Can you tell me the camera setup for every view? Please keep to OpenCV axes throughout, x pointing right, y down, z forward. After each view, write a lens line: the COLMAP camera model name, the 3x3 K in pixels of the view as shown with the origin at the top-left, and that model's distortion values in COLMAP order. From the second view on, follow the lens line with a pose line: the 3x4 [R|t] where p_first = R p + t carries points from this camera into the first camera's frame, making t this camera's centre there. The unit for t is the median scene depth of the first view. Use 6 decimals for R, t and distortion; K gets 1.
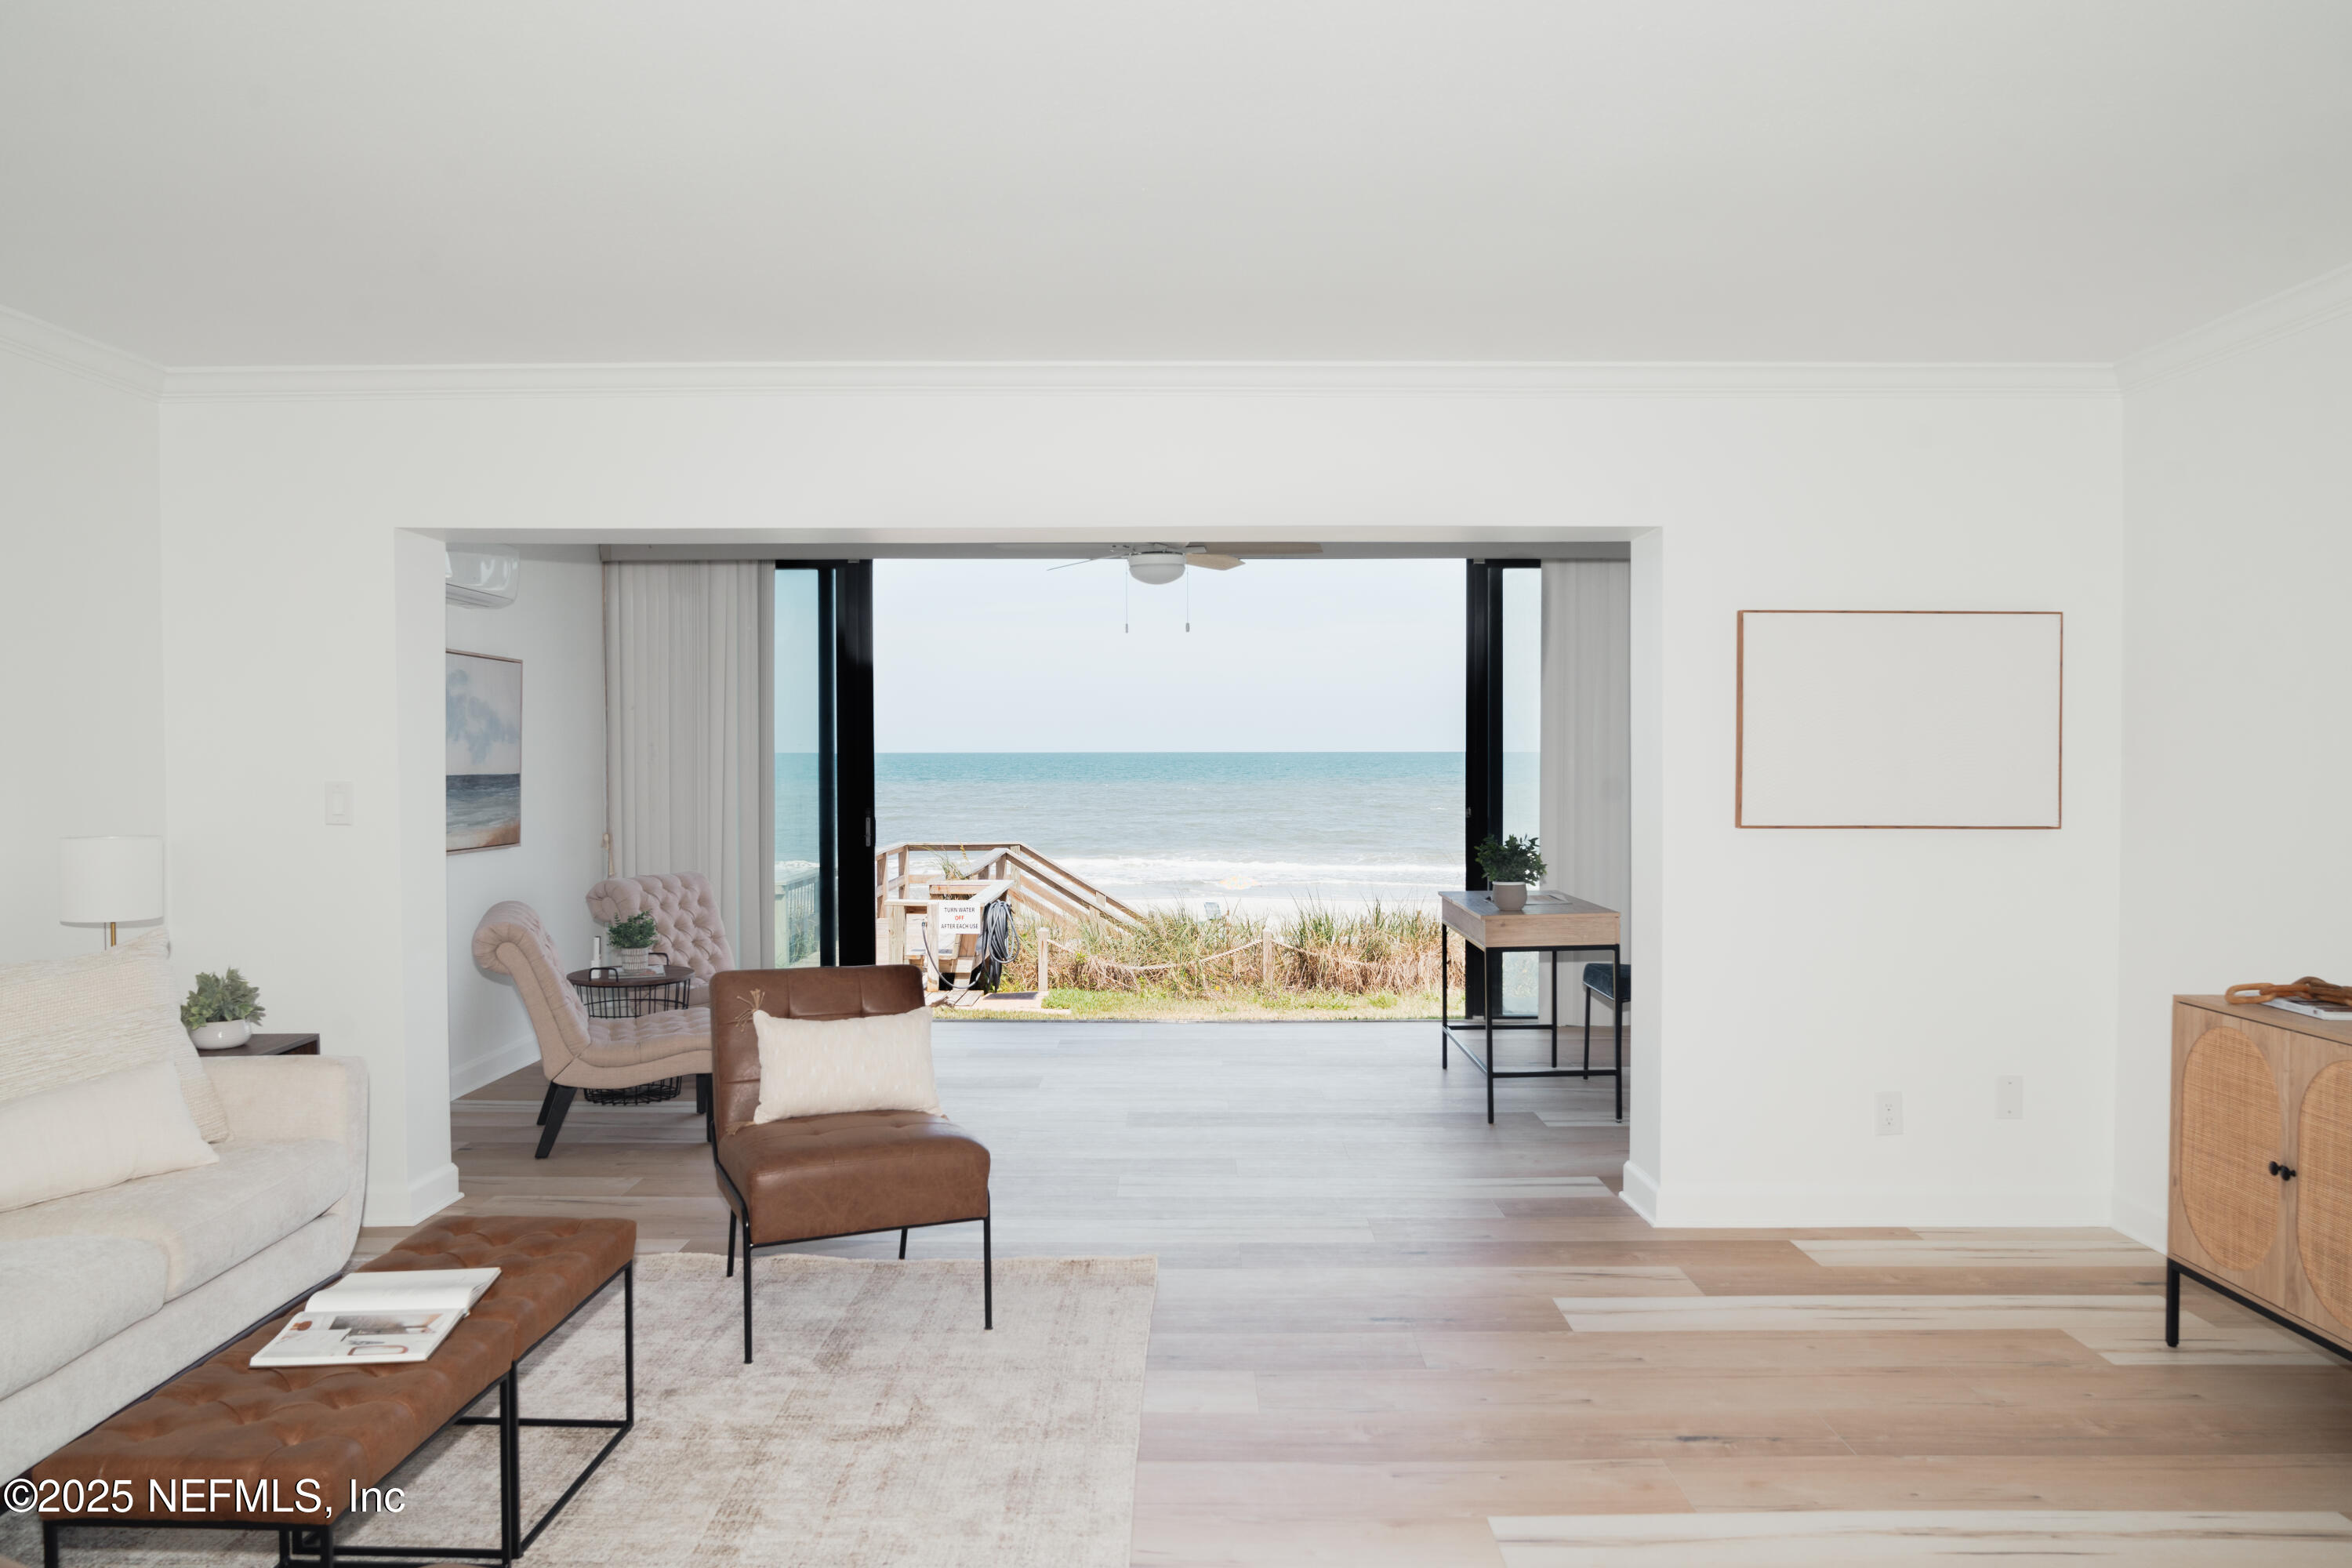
lens RADIAL K [[1583.9, 0, 1174.3], [0, 1583.9, 785.8], [0, 0, 1]] dist [-0.035319, 0.022125]
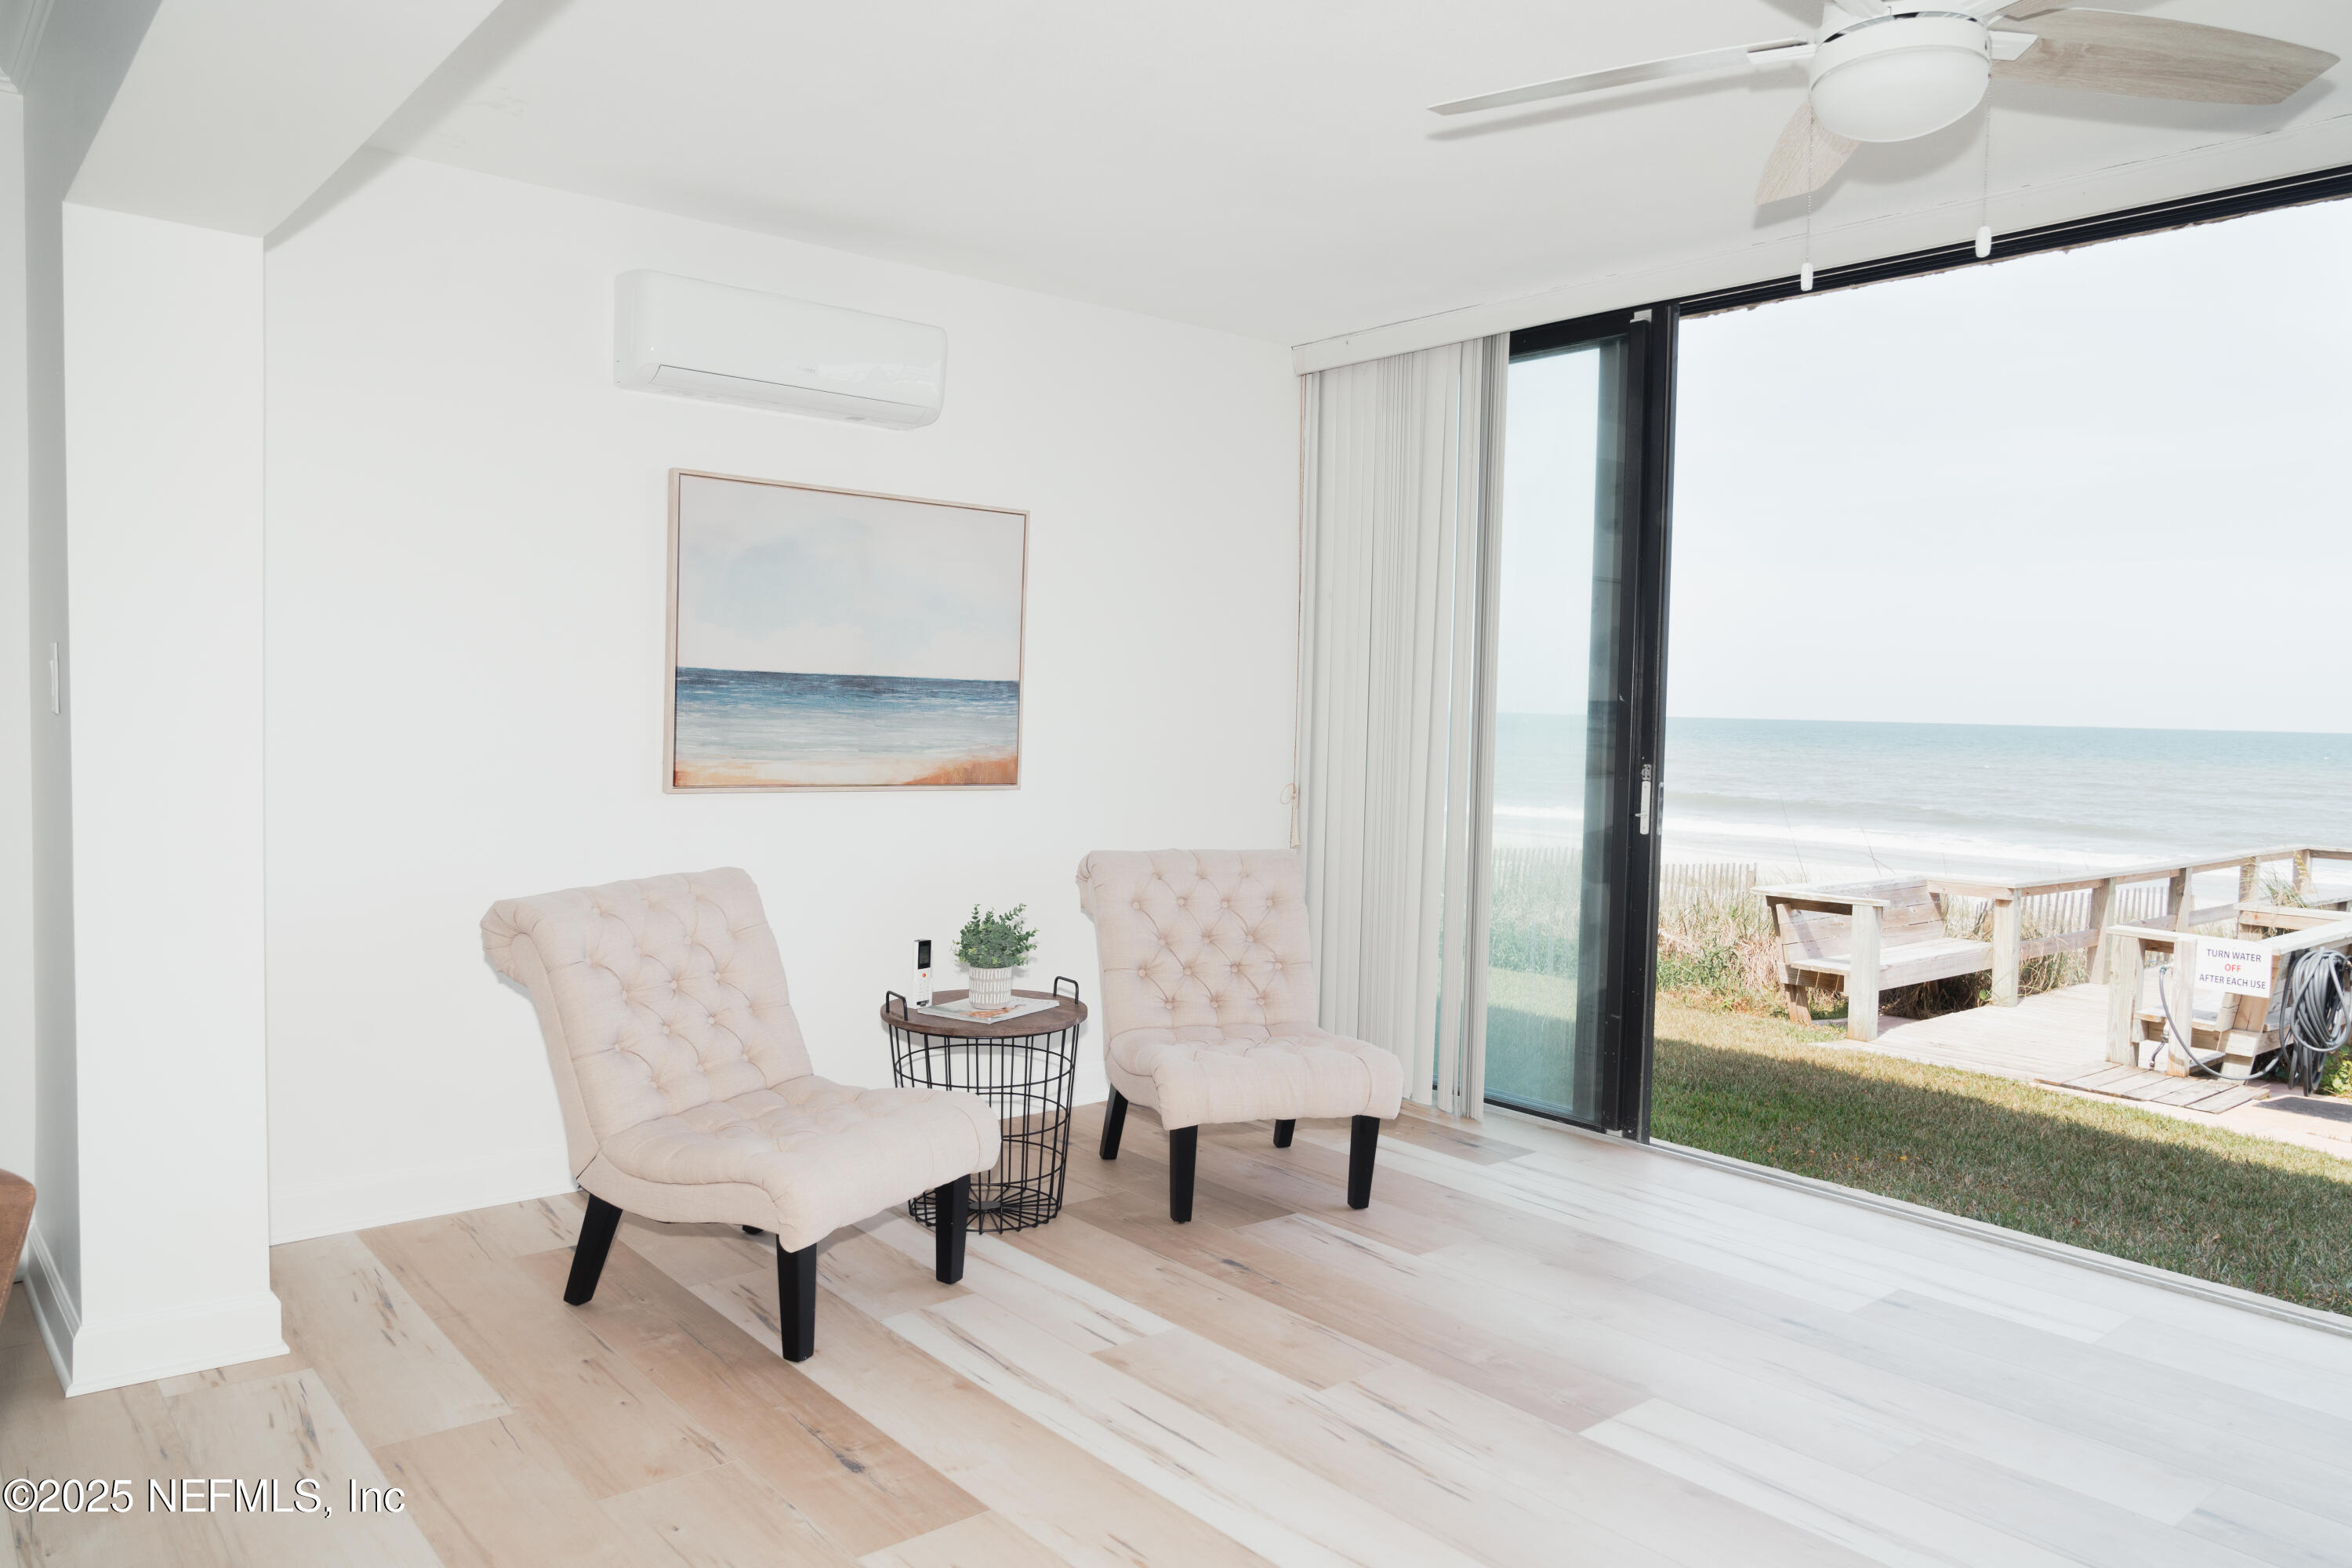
lens RADIAL K [[1594.2, 0, 1179.3], [0, 1594.2, 770.5], [0, 0, 1]] dist [-0.021320, 0.010014]
pose [[0.650510, 0.054514, -0.757539, 0.064397], [-0.044414, 0.998444, 0.033711, 0.001835], [0.758198, 0.011715, 0.651919, 0.264755]]
